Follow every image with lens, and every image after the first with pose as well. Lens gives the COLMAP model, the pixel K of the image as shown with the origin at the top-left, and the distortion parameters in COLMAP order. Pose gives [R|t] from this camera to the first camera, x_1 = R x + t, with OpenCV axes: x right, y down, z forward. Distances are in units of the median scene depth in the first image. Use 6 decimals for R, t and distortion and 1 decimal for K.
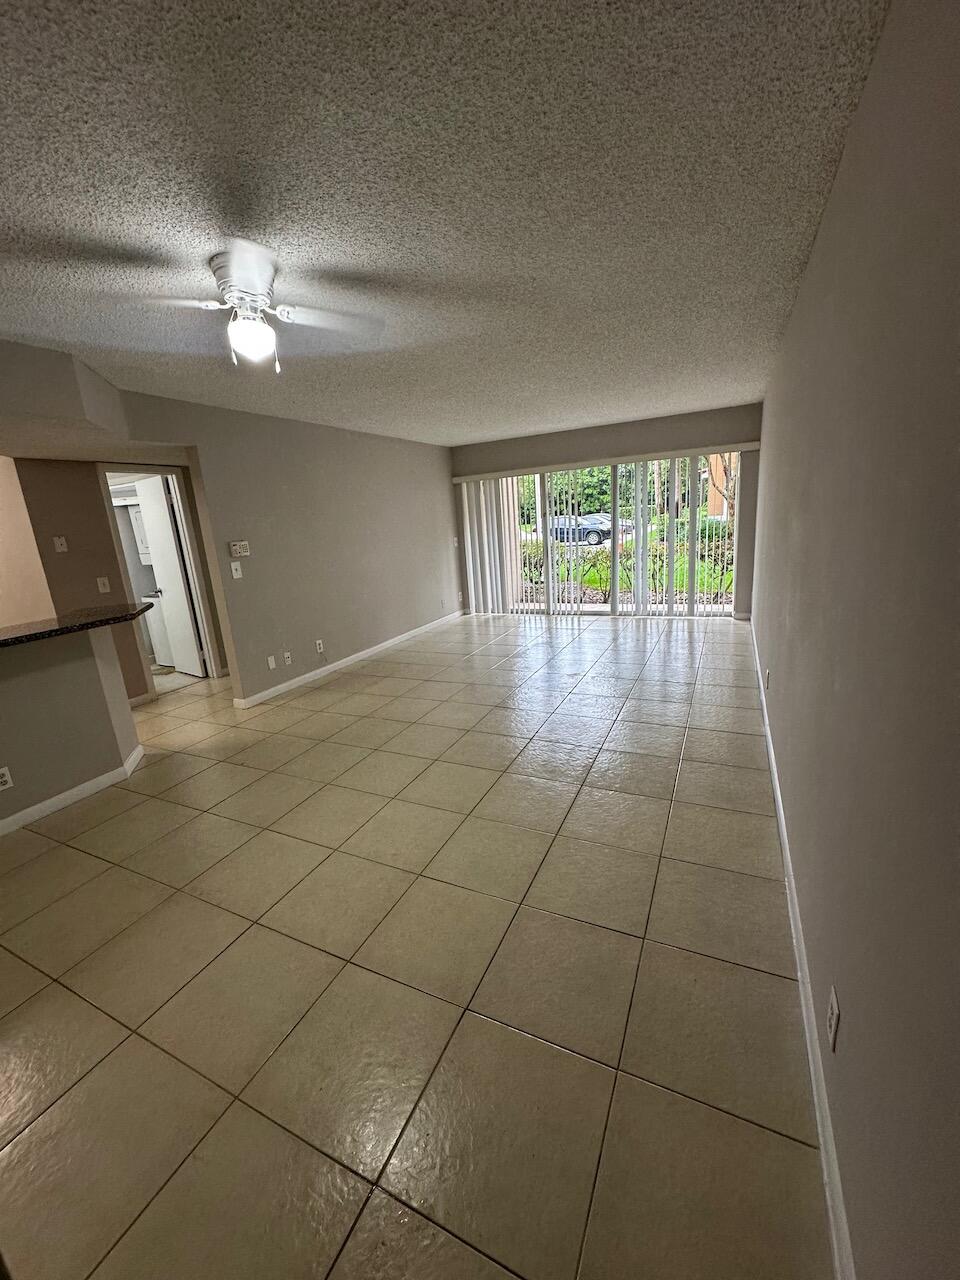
lens RADIAL K [[508.9, 0, 480.0], [0, 508.9, 640.0], [0, 0, 1]] dist [-0.003224, 0.000396]
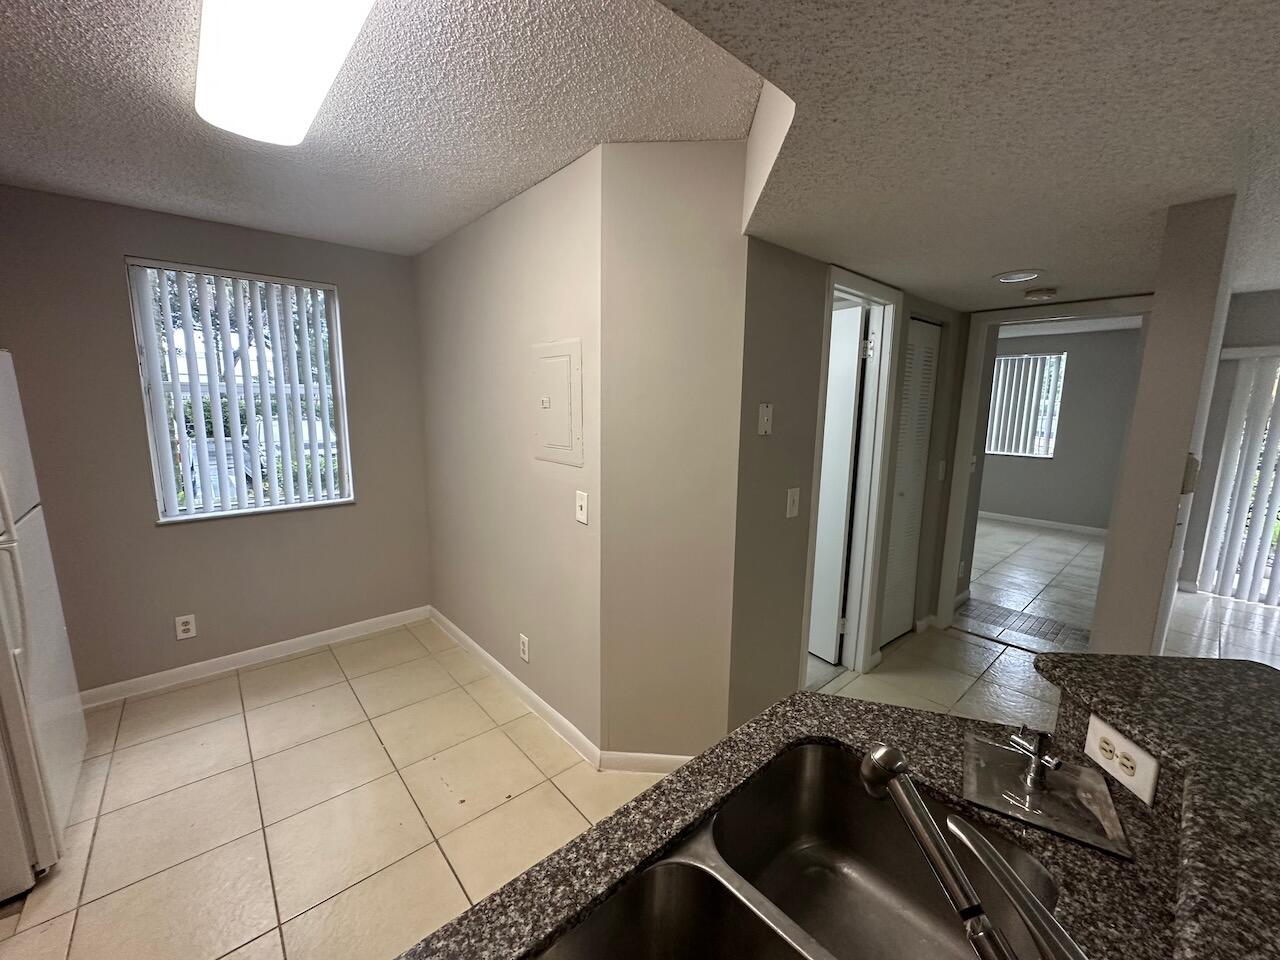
lens RADIAL K [[508.9, 0, 640.0], [0, 508.9, 480.0], [0, 0, 1]] dist [-0.003224, 0.000396]
pose [[0.918809, 0.142072, -0.368246, -0.681807], [-0.168712, 0.984812, -0.041006, -0.082042], [0.356827, 0.099804, 0.928824, 0.459727]]
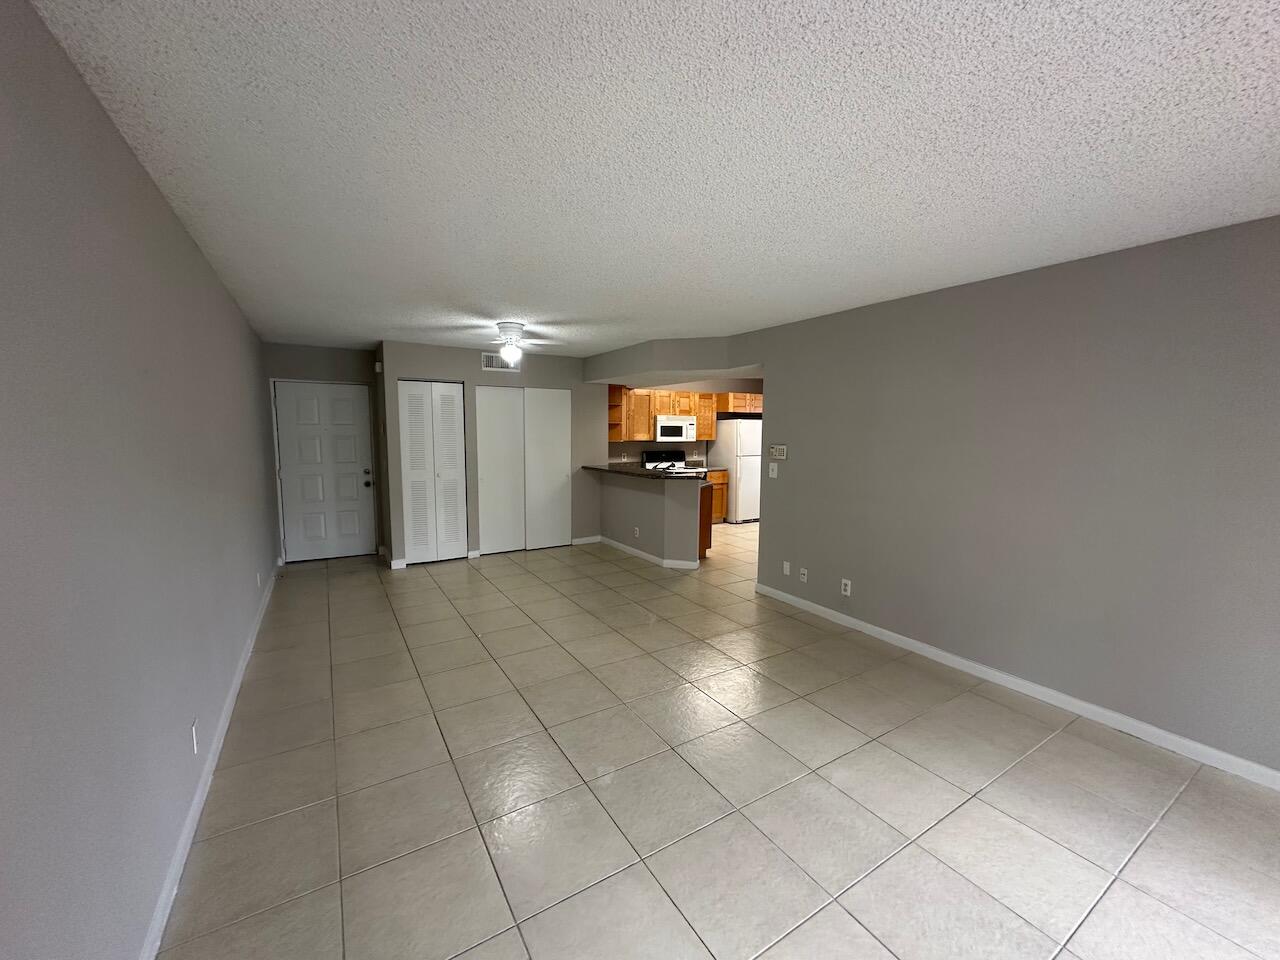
lens RADIAL K [[508.9, 0, 640.0], [0, 508.9, 480.0], [0, 0, 1]] dist [-0.003224, 0.000396]
pose [[-0.531228, 0.150547, -0.833746, 0.550192], [-0.171596, 0.944572, 0.279892, -0.353574], [0.829670, 0.291754, -0.475949, 1.219790]]
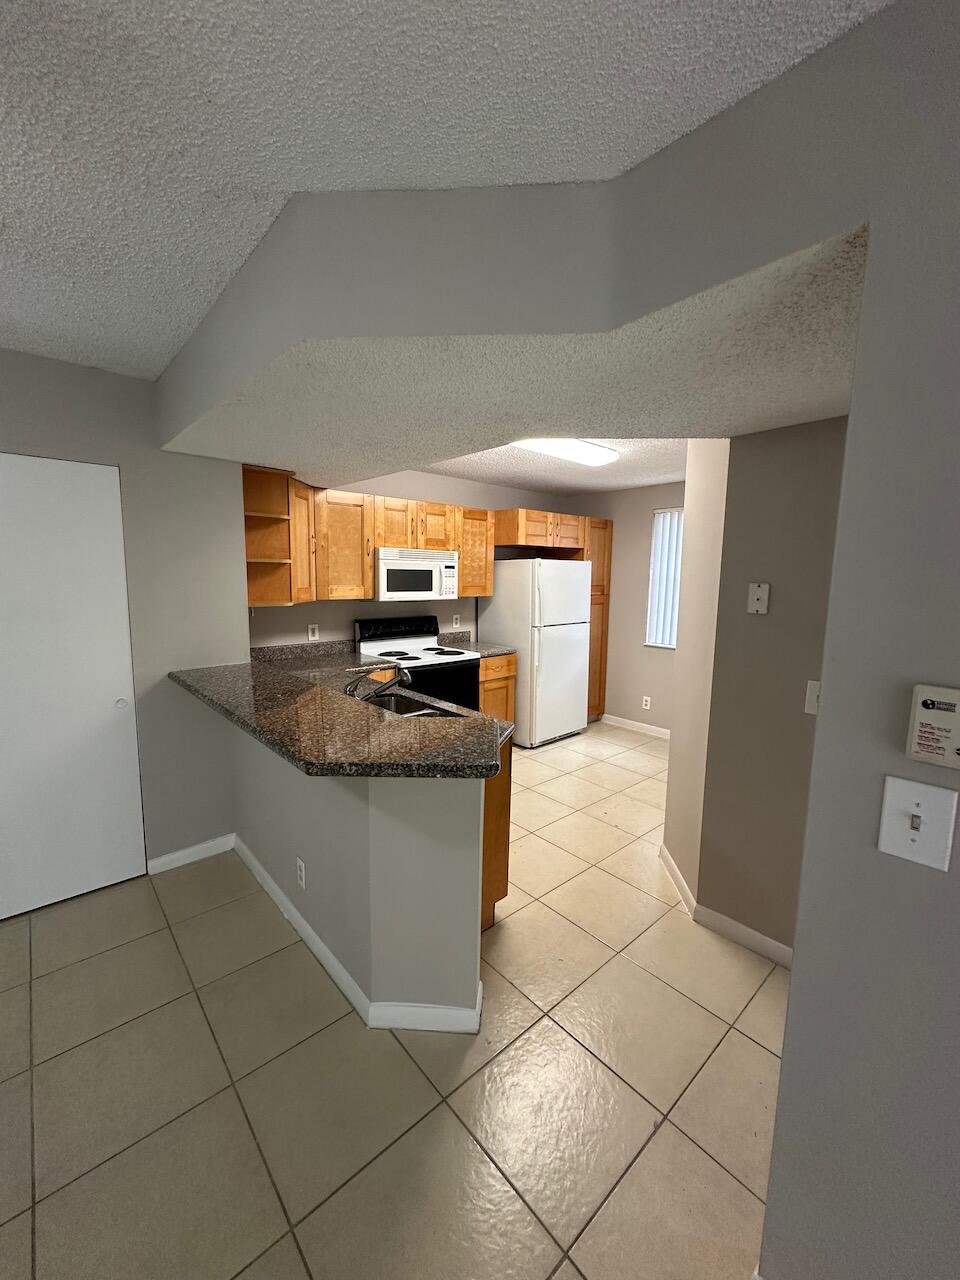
lens RADIAL K [[508.9, 0, 480.0], [0, 508.9, 640.0], [0, 0, 1]] dist [-0.003224, 0.000396]
pose [[-0.382494, 0.184223, -0.905406, -0.235044], [-0.208642, 0.937389, 0.278872, -0.212570], [0.900093, 0.295573, -0.320109, 0.842862]]
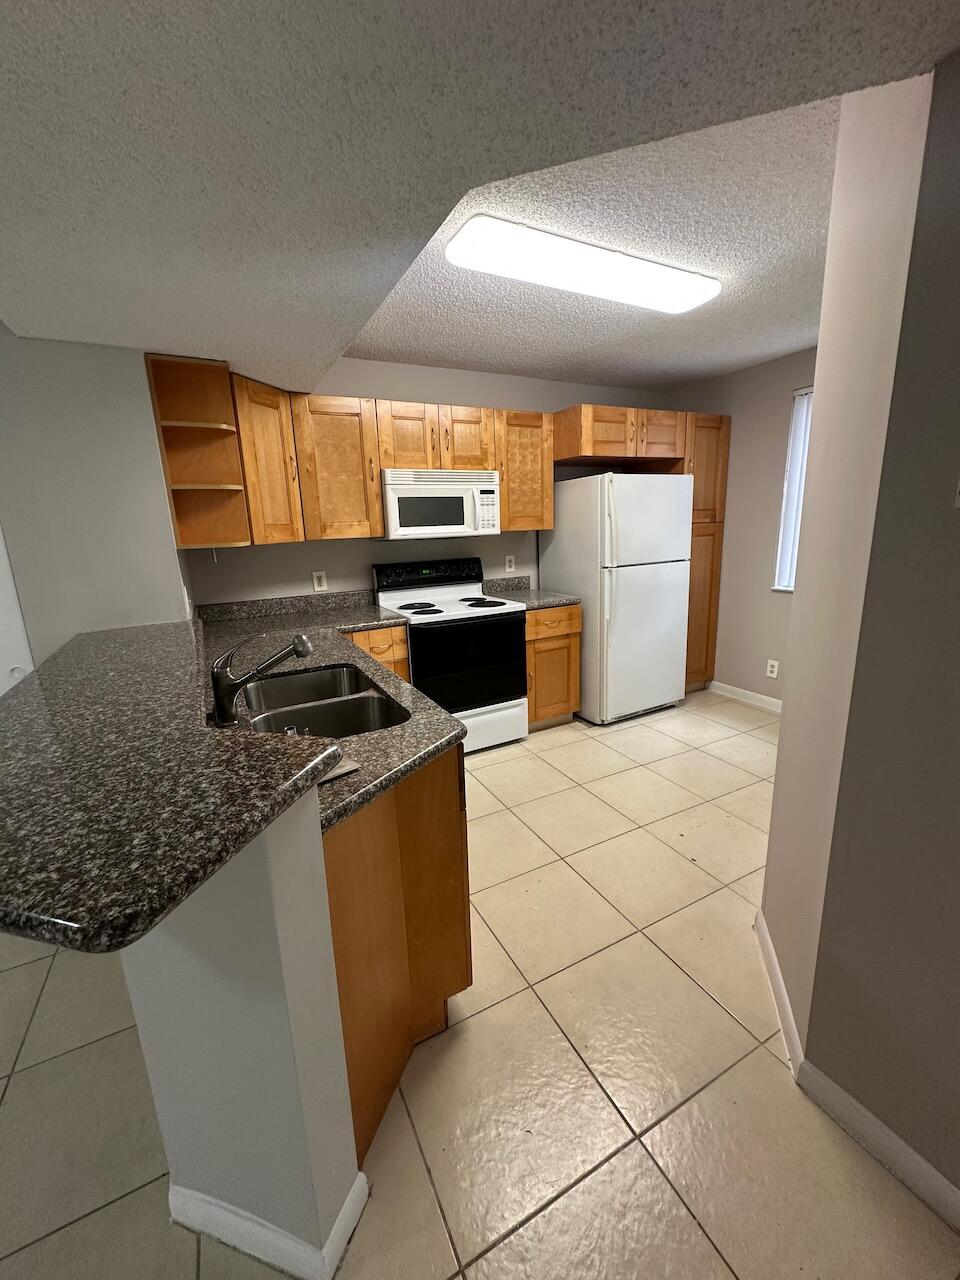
lens RADIAL K [[508.9, 0, 480.0], [0, 508.9, 640.0], [0, 0, 1]] dist [-0.003224, 0.000396]
pose [[-0.590932, 0.270720, -0.759941, -0.480847], [-0.116477, 0.903509, 0.412437, -0.171233], [0.798268, 0.332238, -0.502380, 0.875937]]
